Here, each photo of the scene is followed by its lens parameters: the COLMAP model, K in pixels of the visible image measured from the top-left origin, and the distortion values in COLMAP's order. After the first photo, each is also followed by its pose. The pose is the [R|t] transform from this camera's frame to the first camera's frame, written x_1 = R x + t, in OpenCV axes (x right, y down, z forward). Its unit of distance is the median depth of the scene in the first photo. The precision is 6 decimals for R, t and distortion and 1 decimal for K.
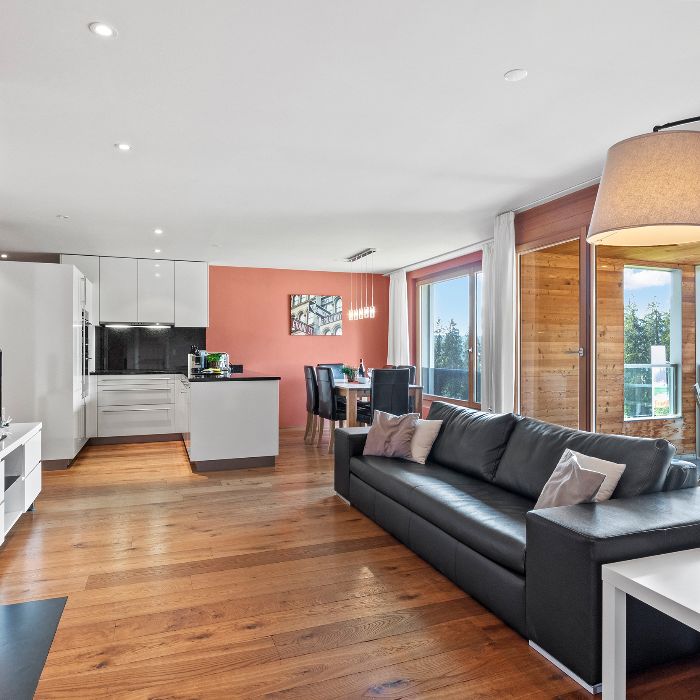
lens RADIAL K [[529.6, 0, 350.5], [0, 529.6, 348.9], [0, 0, 1]] dist [-0.008030, -0.002130]
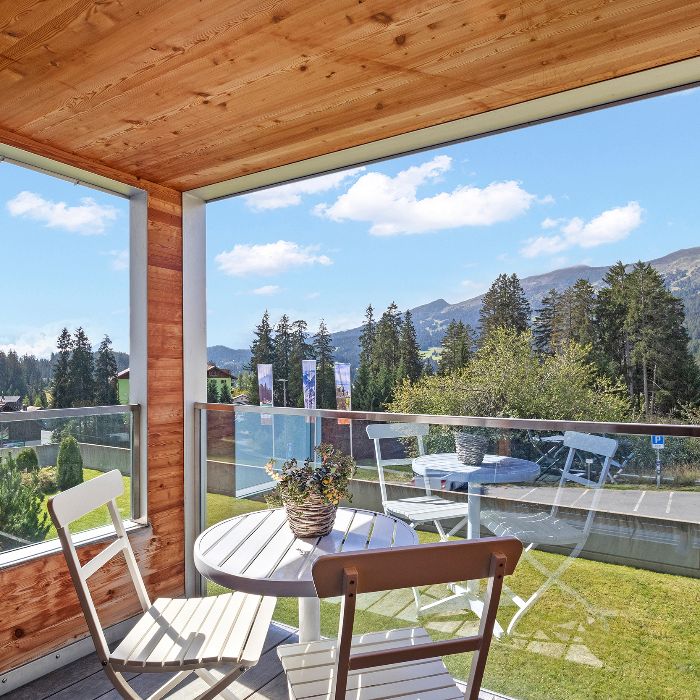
lens RADIAL K [[529.6, 0, 350.4], [0, 529.6, 351.2], [0, 0, 1]] dist [-0.008030, -0.002130]
pose [[0.803280, 0.016900, 0.595362, 0.496747], [0.000532, 0.999577, -0.029092, -0.003265], [-0.595602, 0.023685, 0.802931, 0.538787]]
